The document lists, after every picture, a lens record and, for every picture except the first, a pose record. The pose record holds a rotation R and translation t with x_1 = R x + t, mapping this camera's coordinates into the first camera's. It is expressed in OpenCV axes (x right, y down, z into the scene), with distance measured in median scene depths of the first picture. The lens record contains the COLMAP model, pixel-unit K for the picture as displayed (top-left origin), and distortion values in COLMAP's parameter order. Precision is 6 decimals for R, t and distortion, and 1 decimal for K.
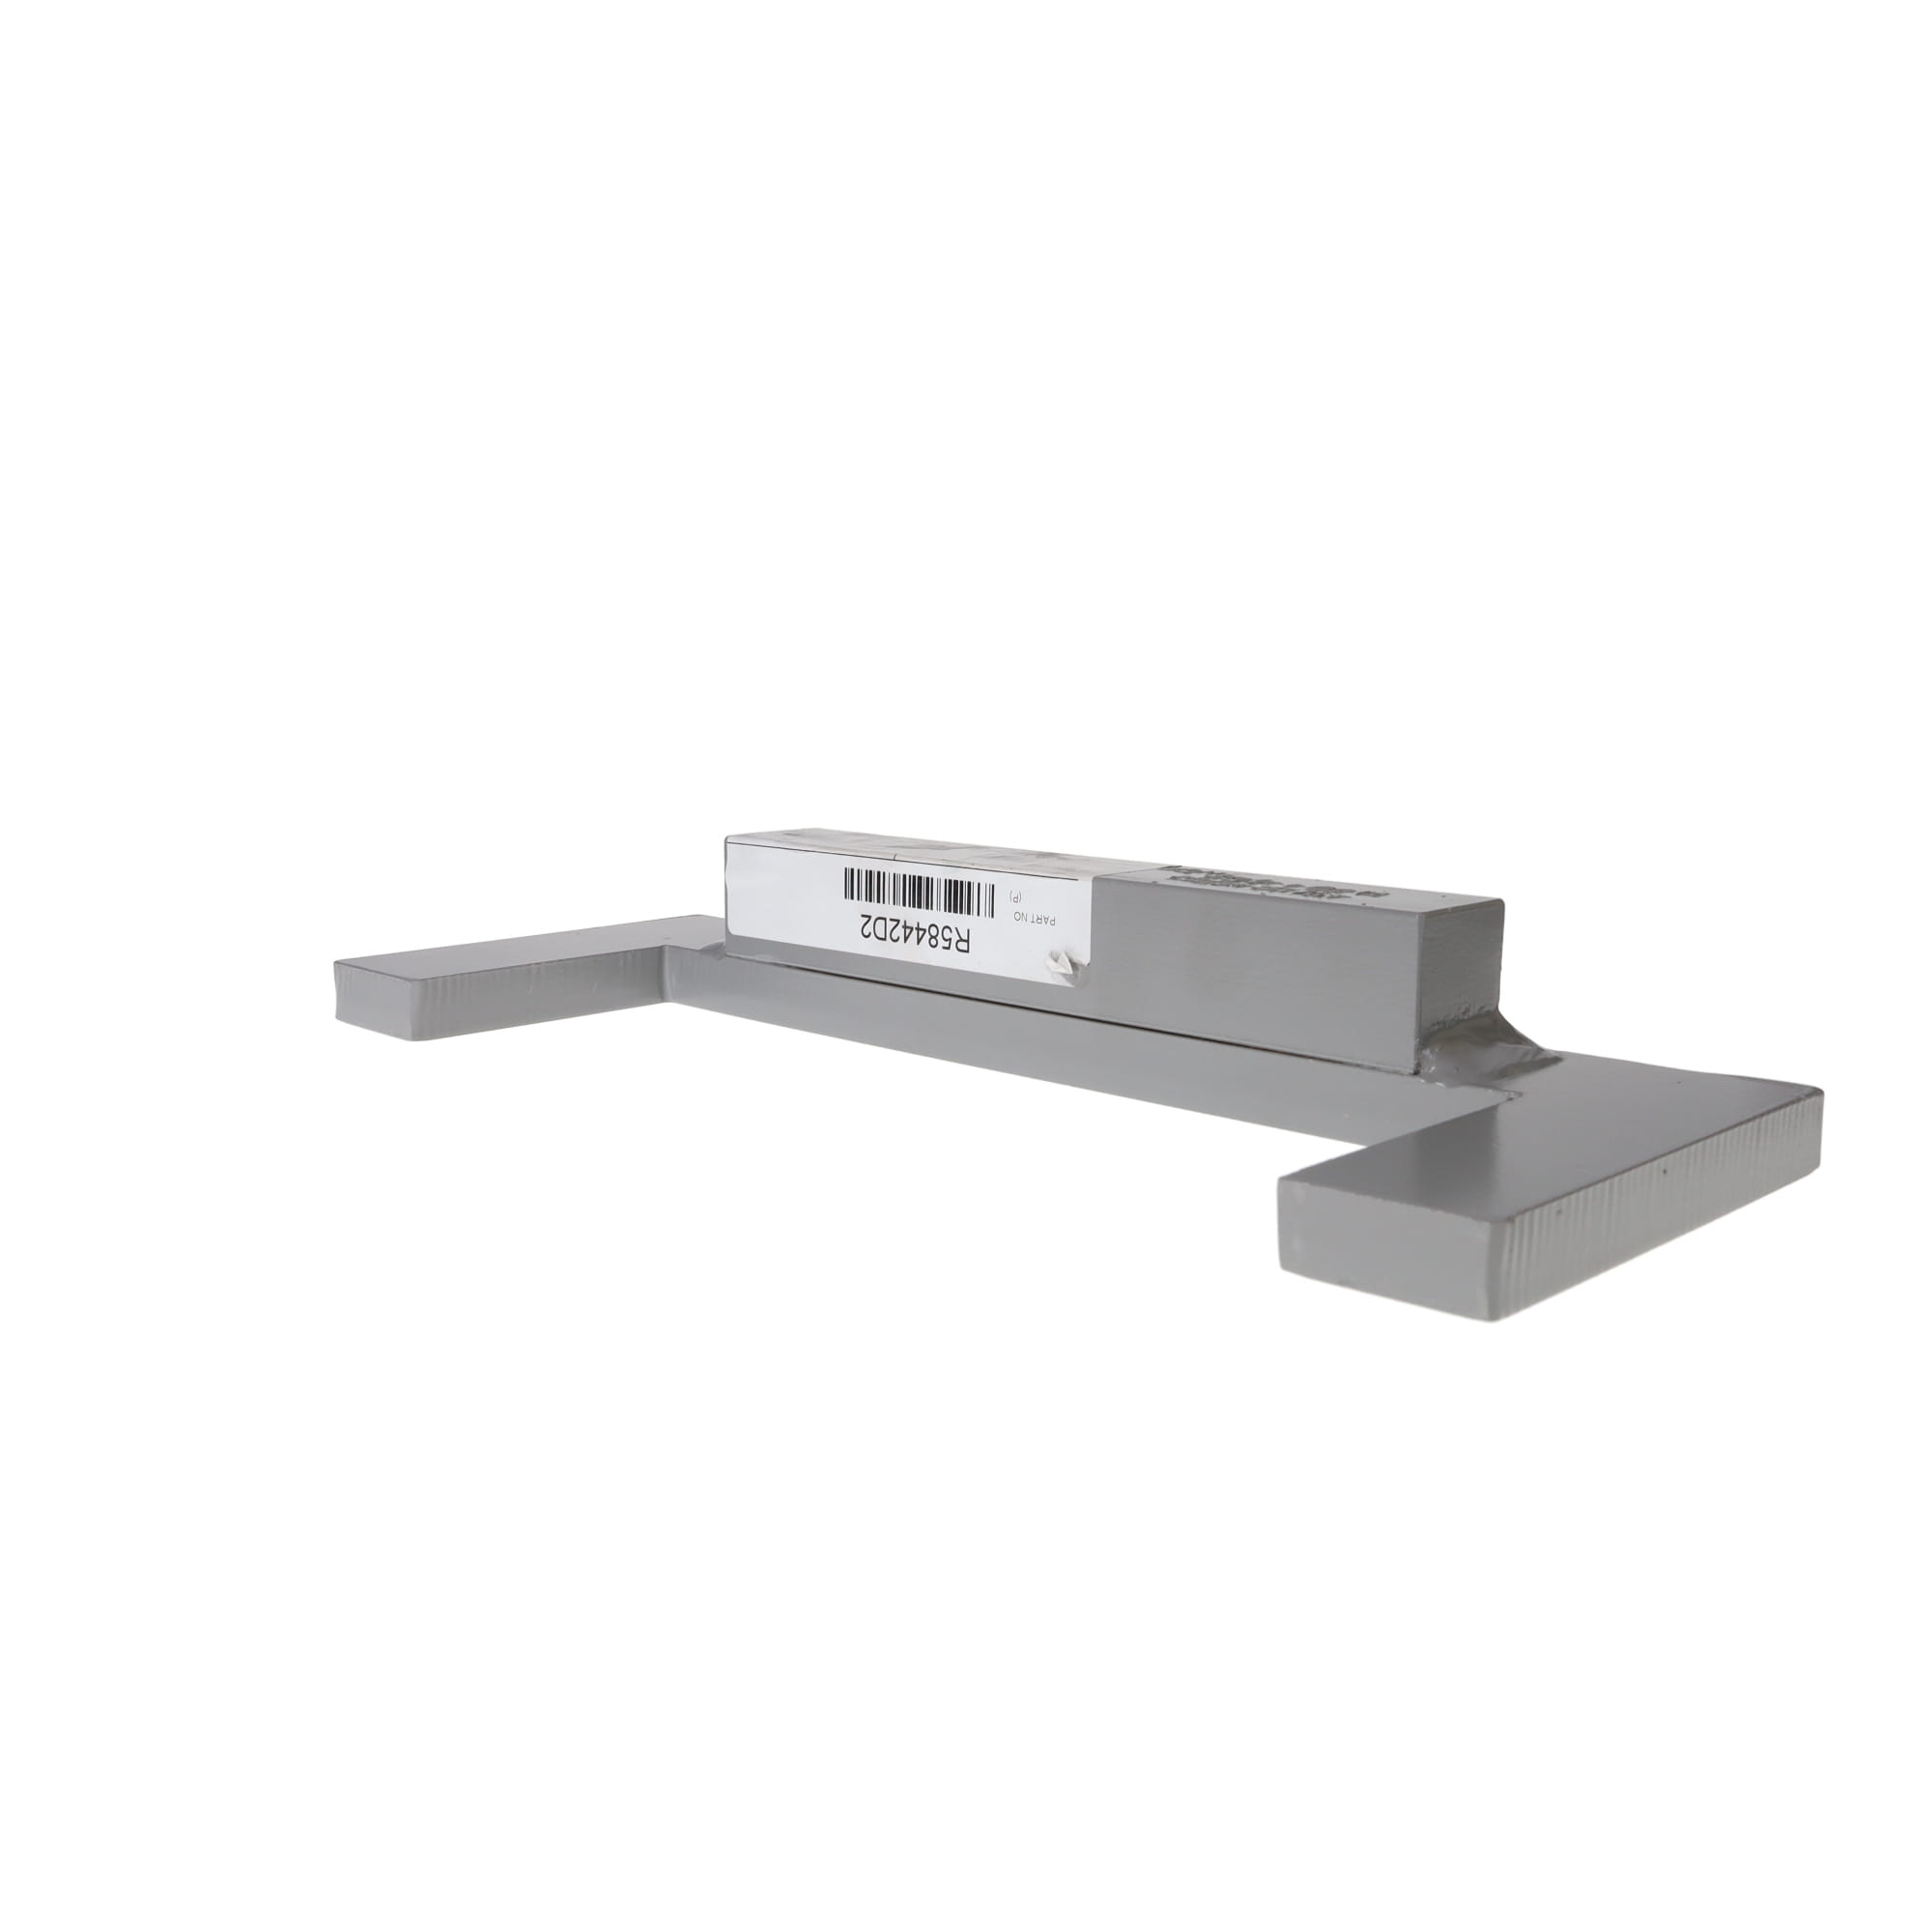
lens RADIAL K [[2032.9, 0, 966.0], [0, 2032.9, 966.0], [0, 0, 1]] dist [-0.007588, -0.009050]
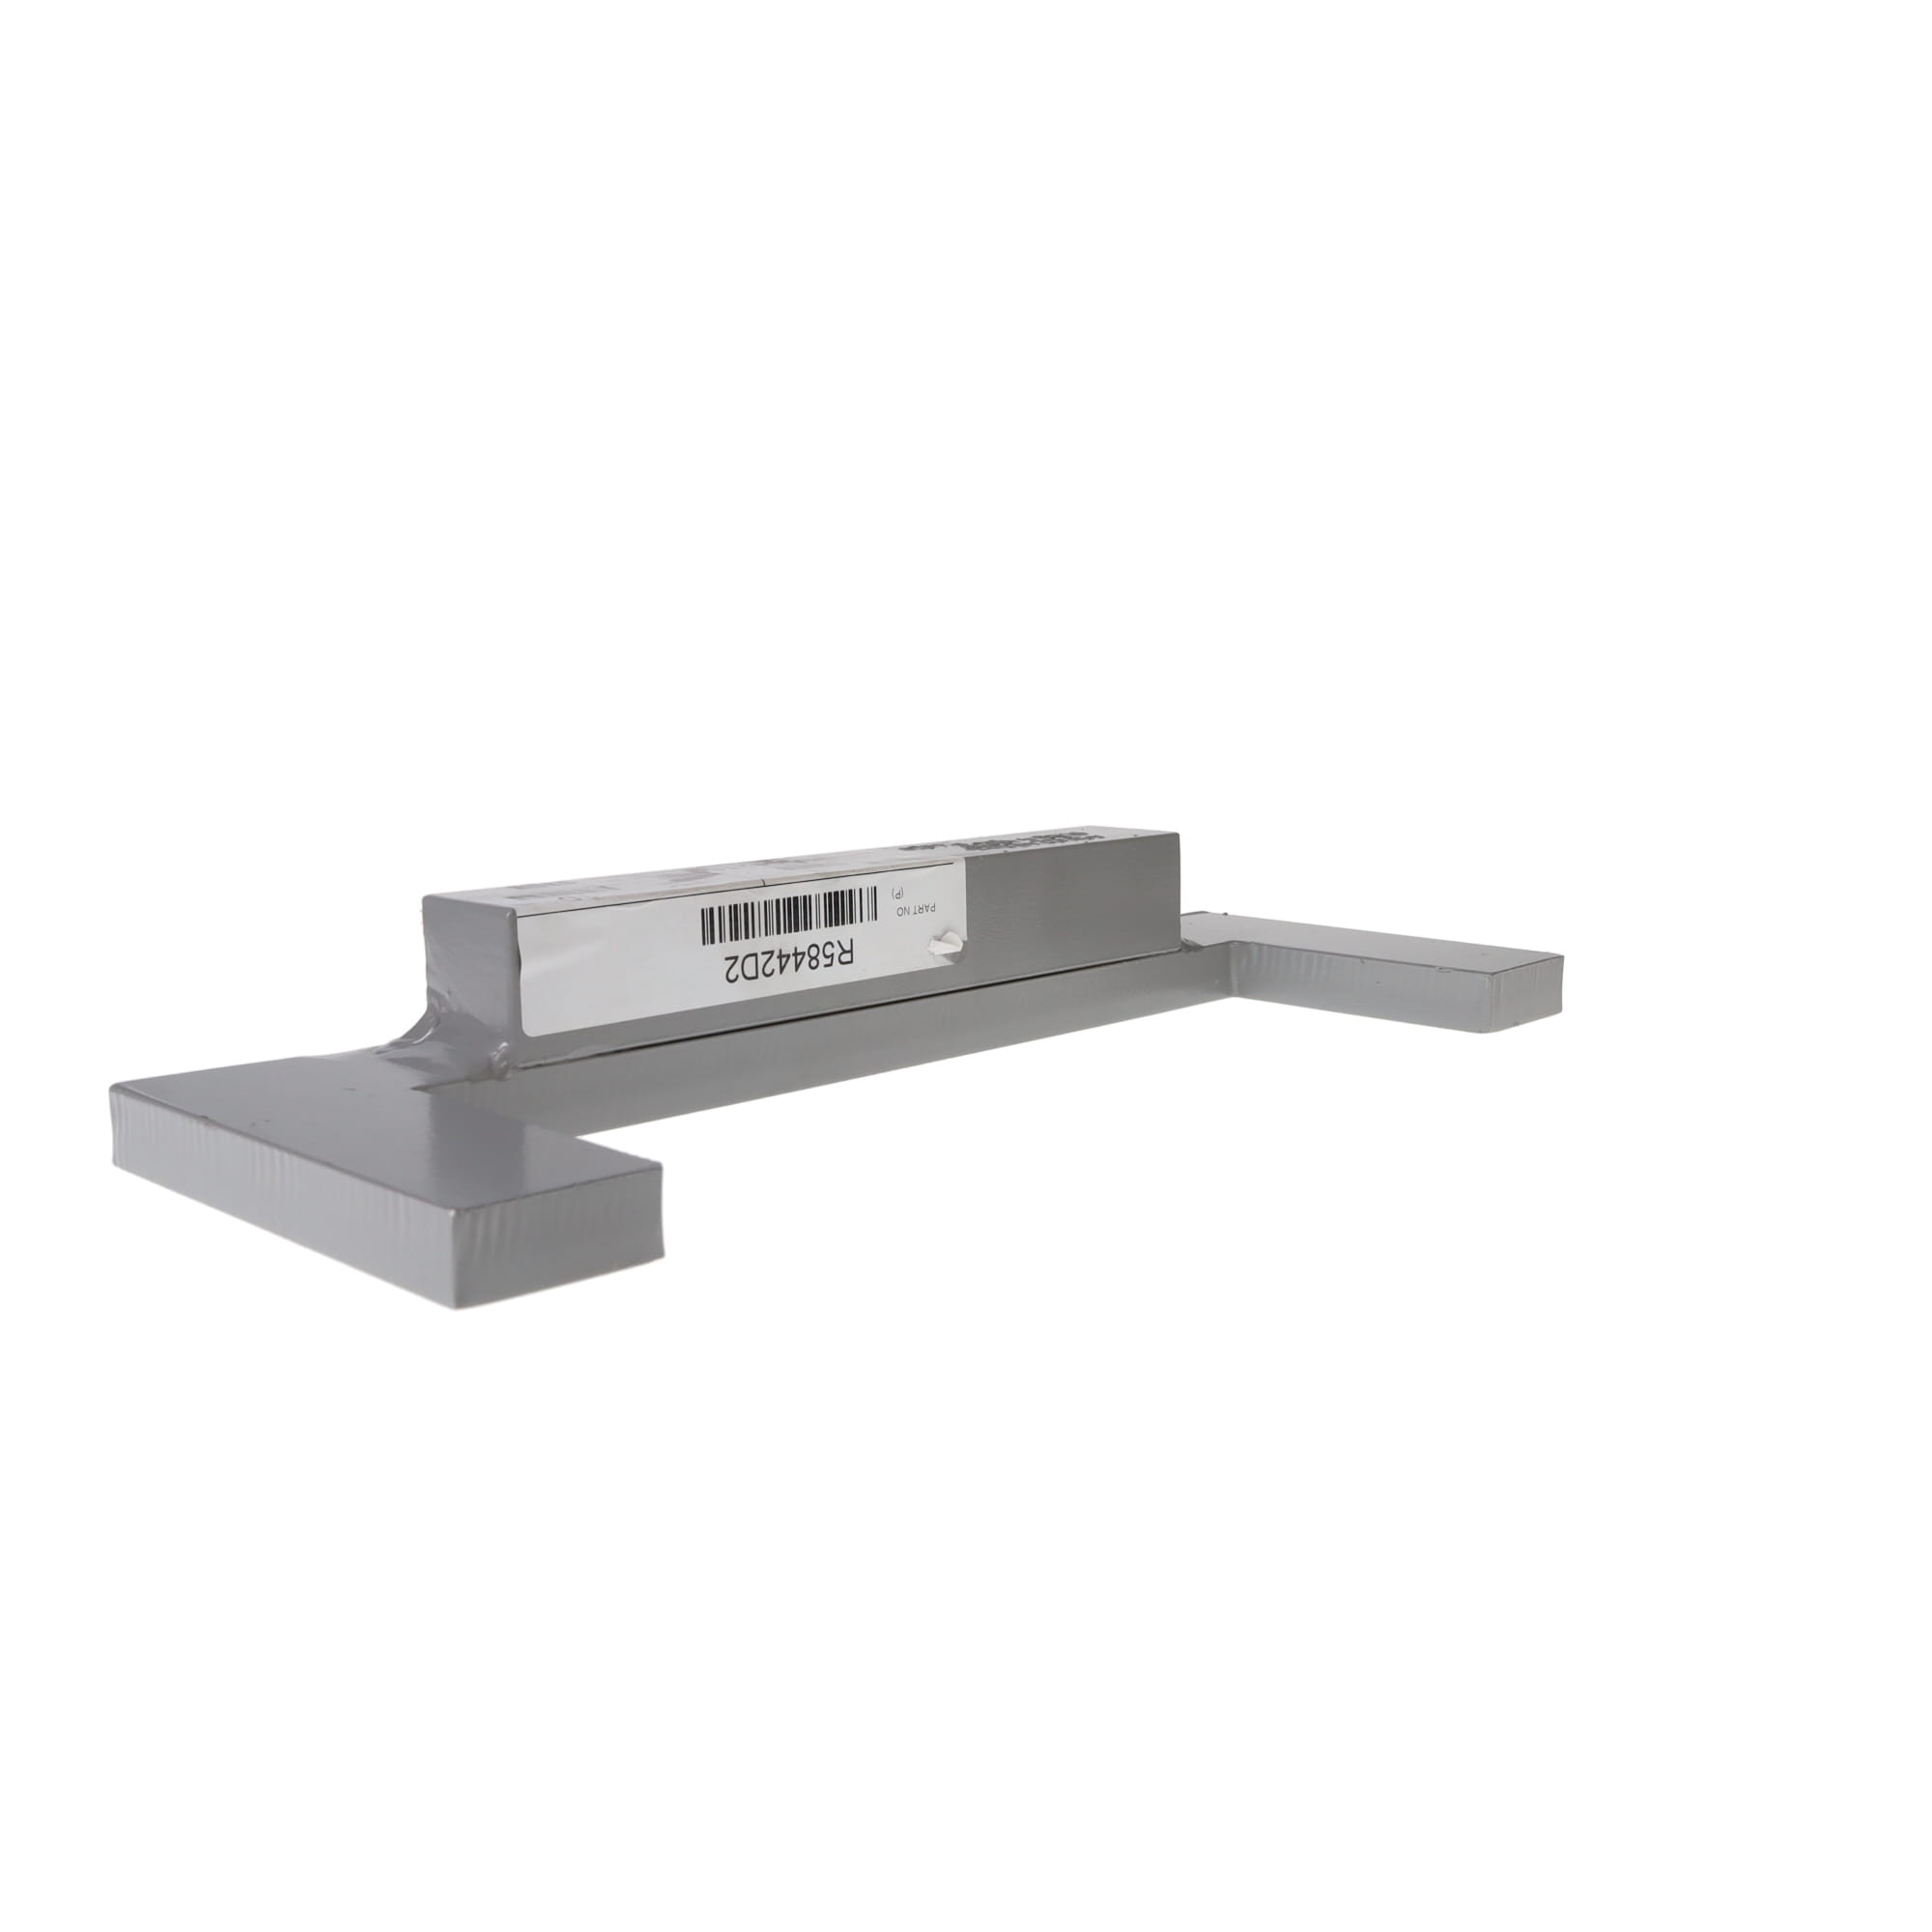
lens RADIAL K [[2032.9, 0, 966.0], [0, 2032.9, 966.0], [0, 0, 1]] dist [-0.007588, -0.009050]
pose [[0.006042, -0.164838, 0.986302, -0.940275], [0.165043, 0.972958, 0.161597, -0.150481], [-0.986268, 0.161806, 0.033084, 0.903083]]
